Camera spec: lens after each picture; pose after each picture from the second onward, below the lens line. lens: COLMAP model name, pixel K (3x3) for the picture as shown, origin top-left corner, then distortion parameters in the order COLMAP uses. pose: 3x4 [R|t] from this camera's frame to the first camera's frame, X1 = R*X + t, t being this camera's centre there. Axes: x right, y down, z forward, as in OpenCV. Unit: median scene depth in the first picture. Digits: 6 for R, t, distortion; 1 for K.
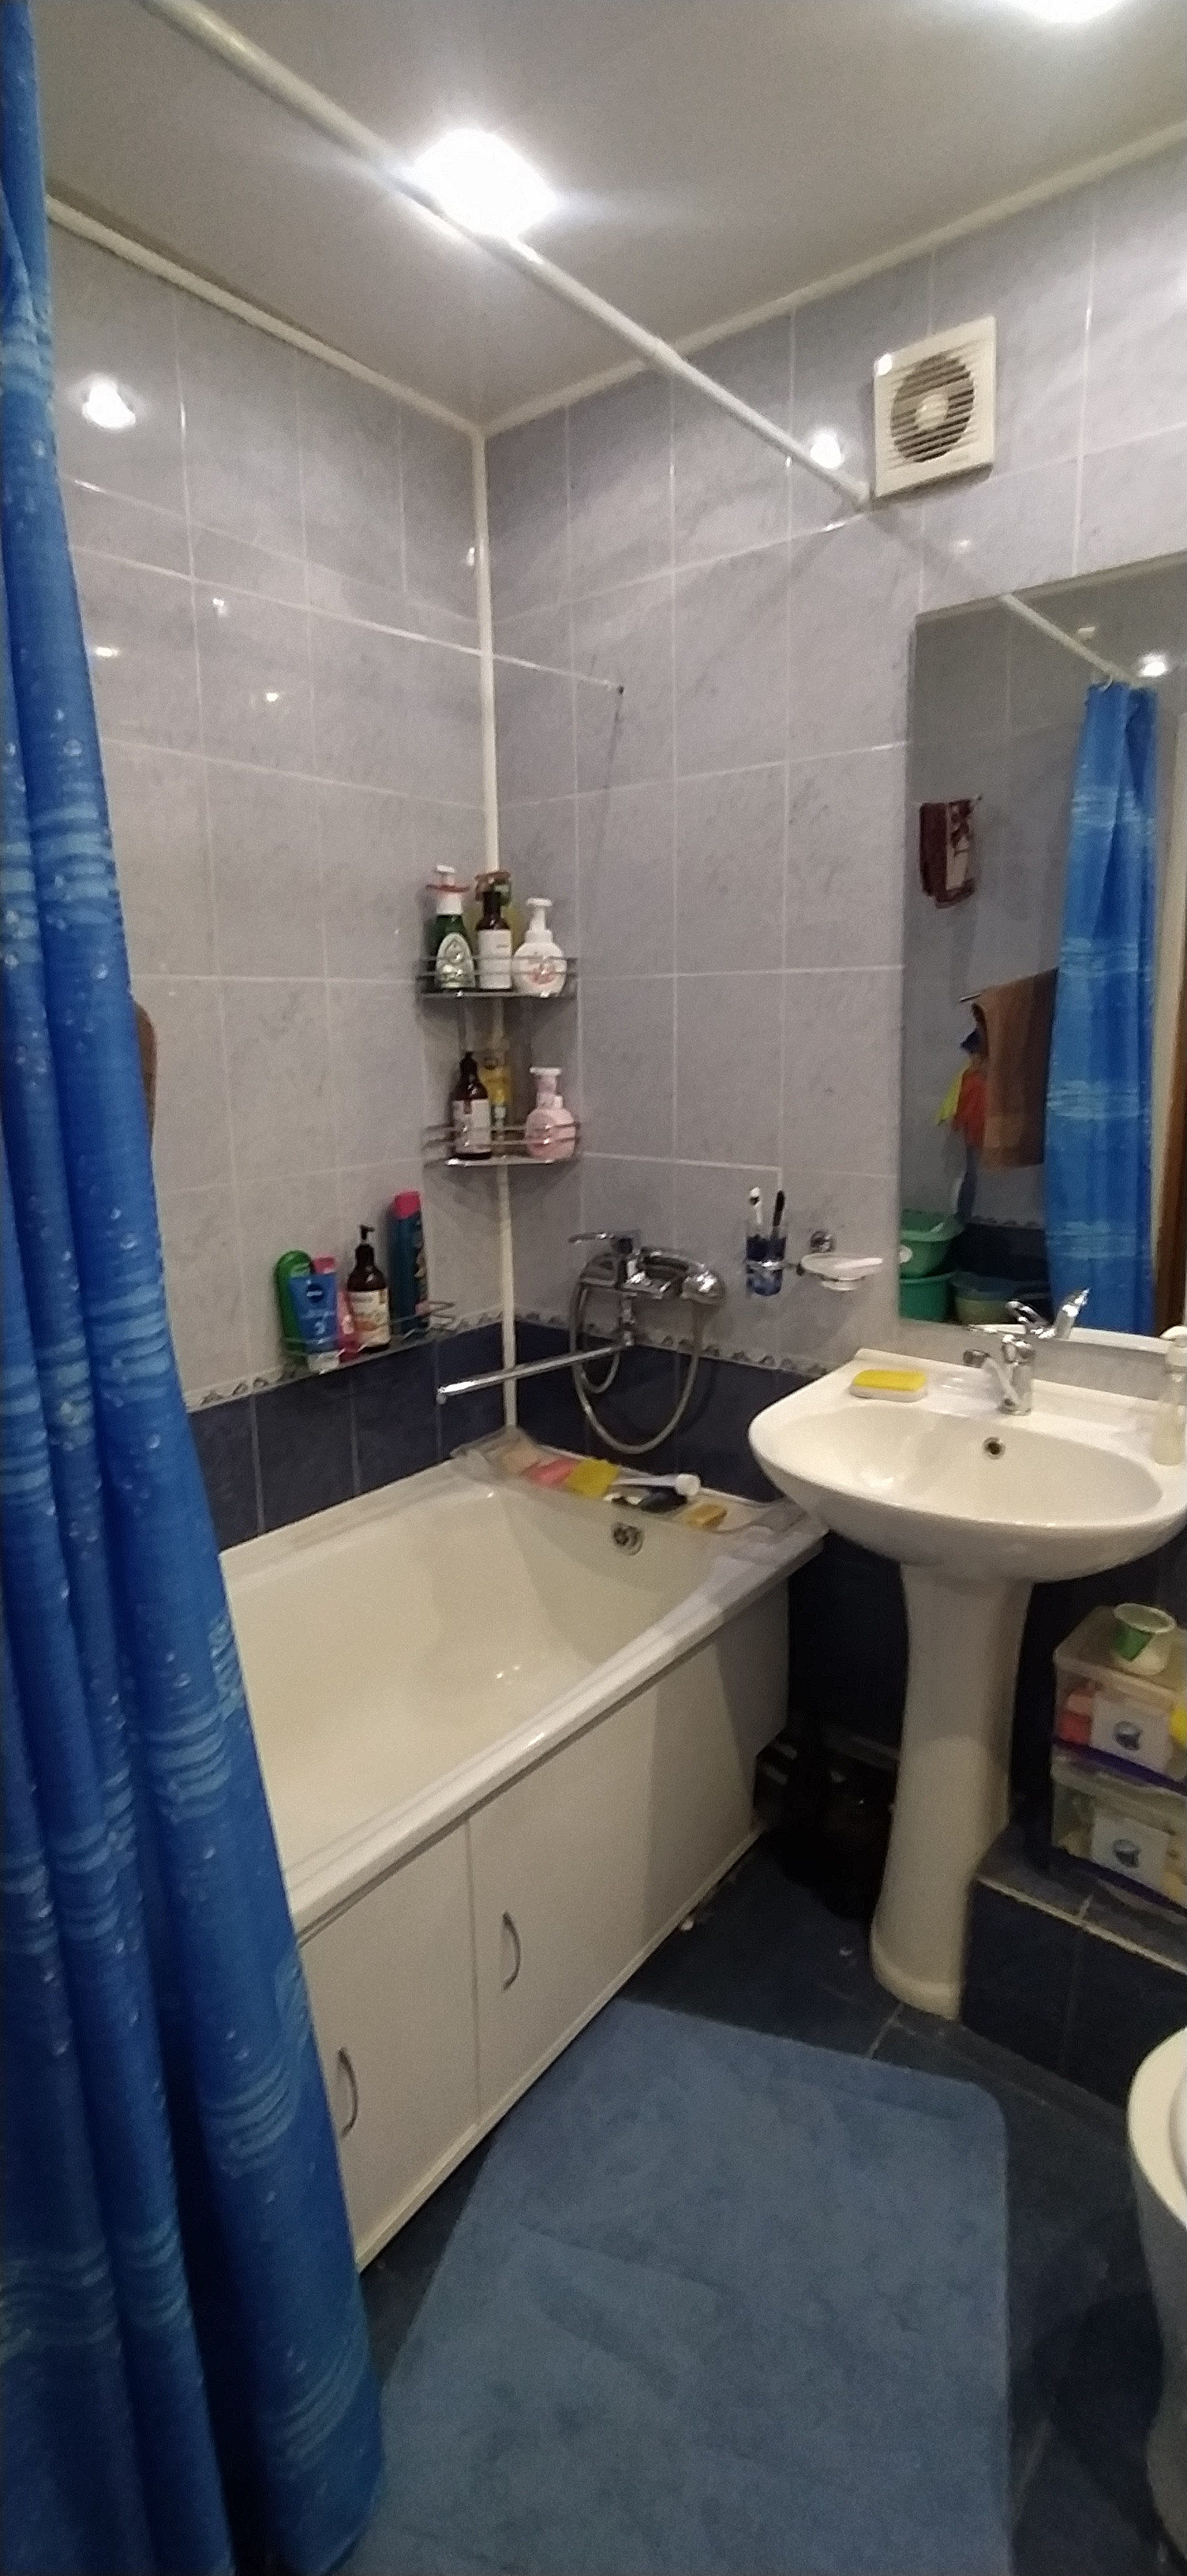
lens RADIAL K [[1193.6, 0, 593.5], [0, 1193.6, 1288.0], [0, 0, 1]] dist [-0.027414, 0.021259]
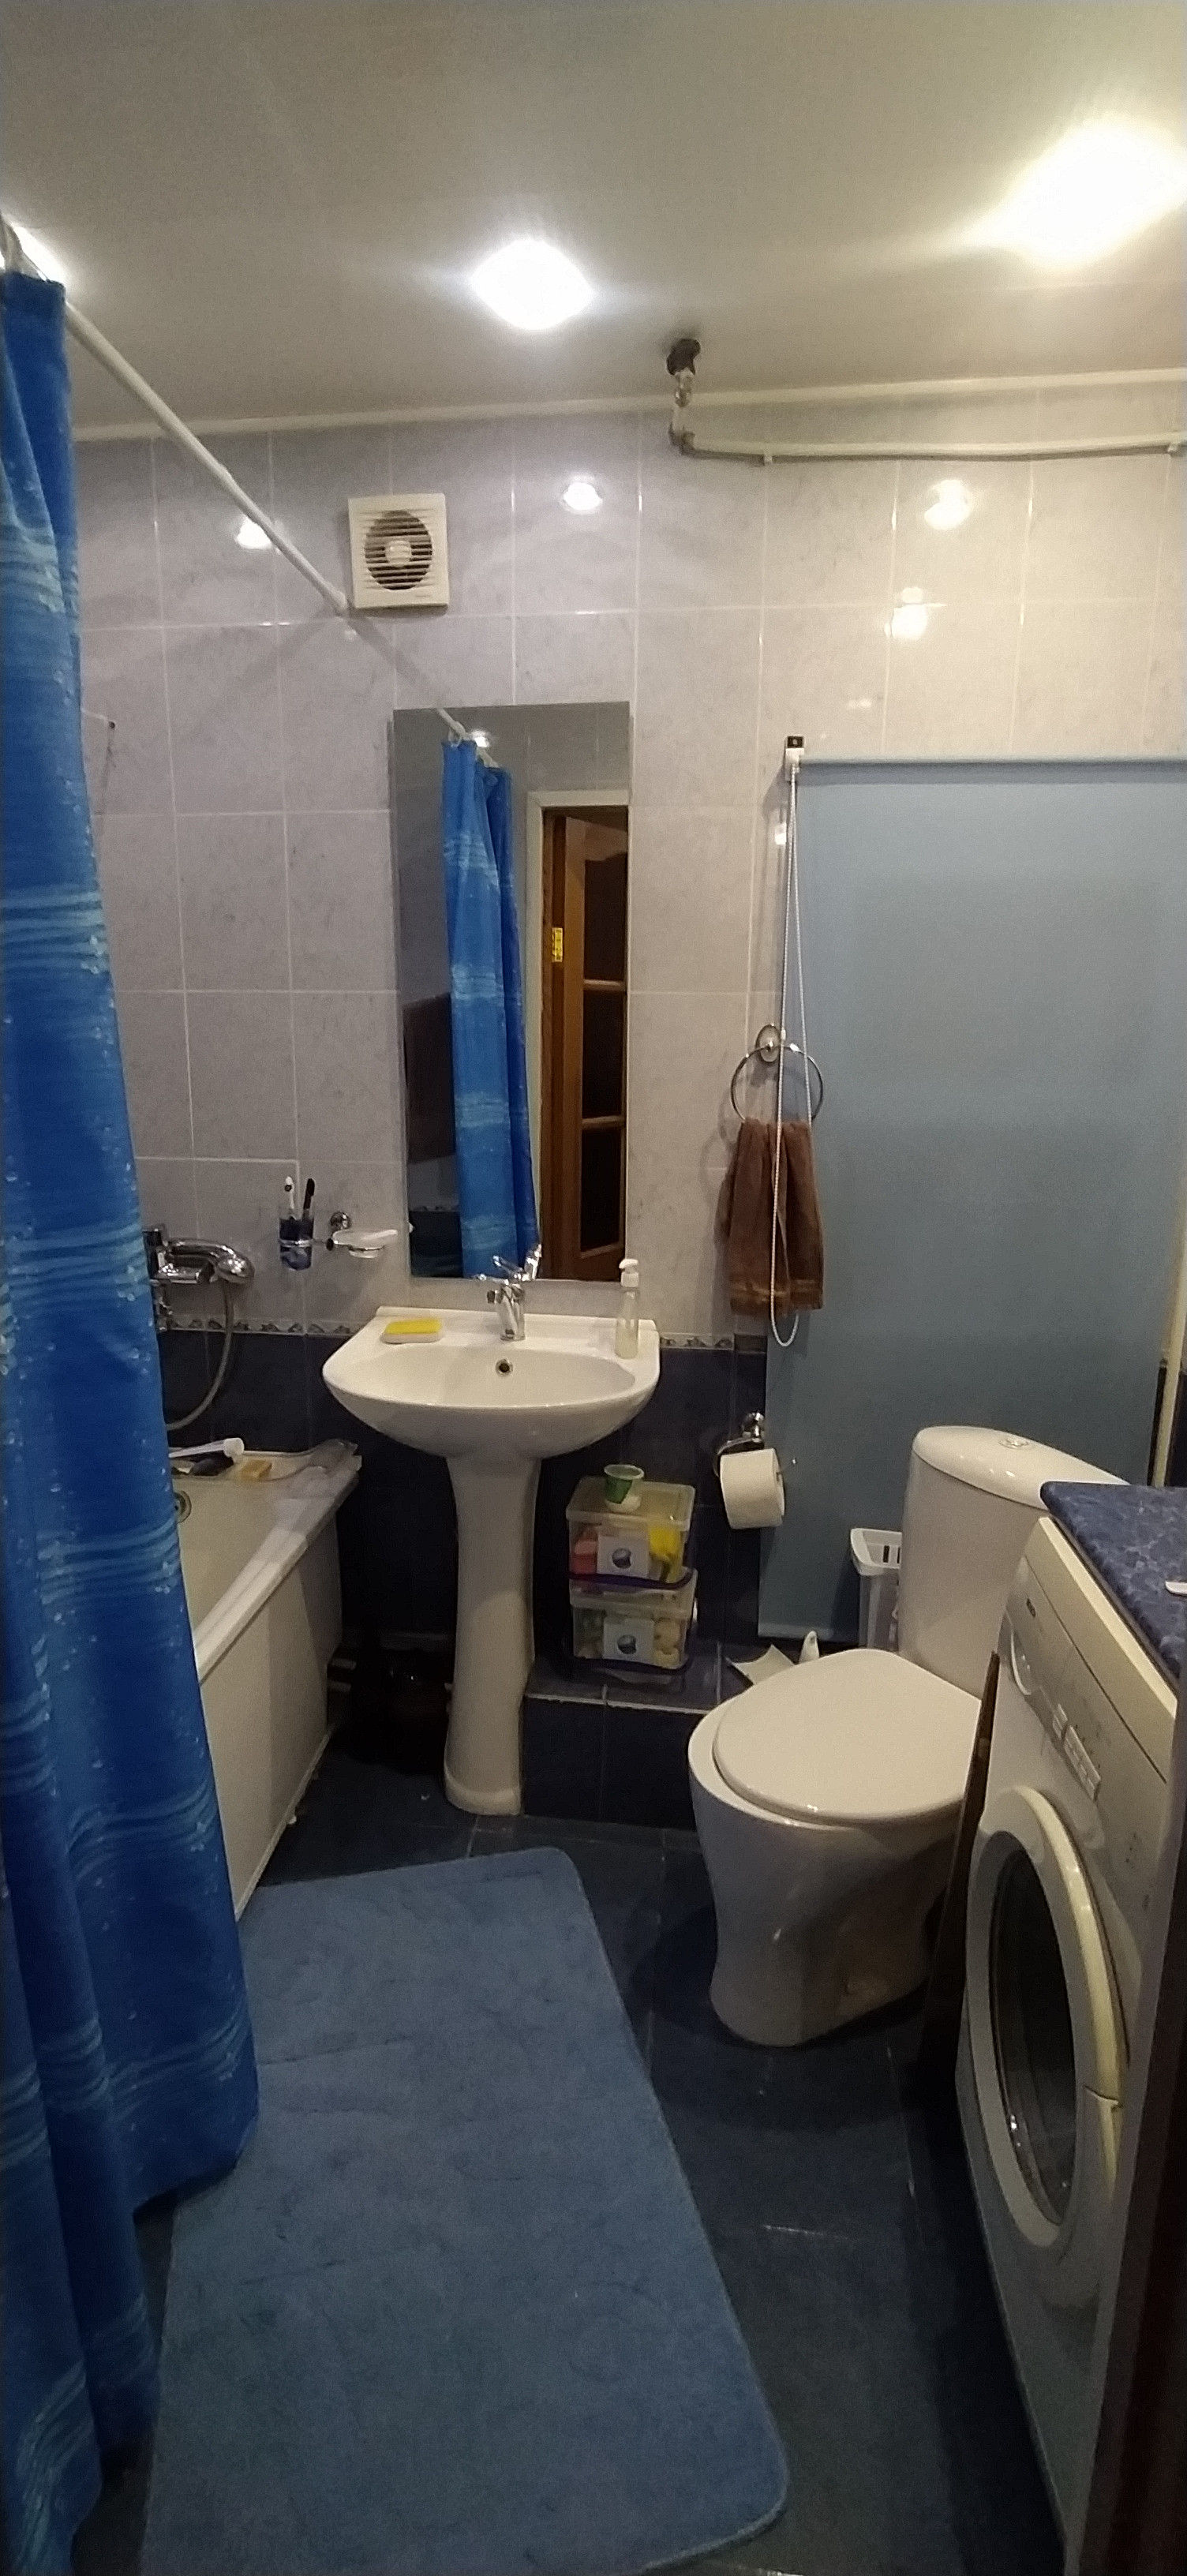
lens RADIAL K [[1107.9, 0, 593.5], [0, 1107.9, 1288.0], [0, 0, 1]] dist [-0.001318, 0.000108]
pose [[0.861332, -0.092847, 0.499486, -0.170249], [0.092238, 0.995398, 0.025972, 0.025313], [-0.499599, 0.023701, 0.865932, -0.093986]]
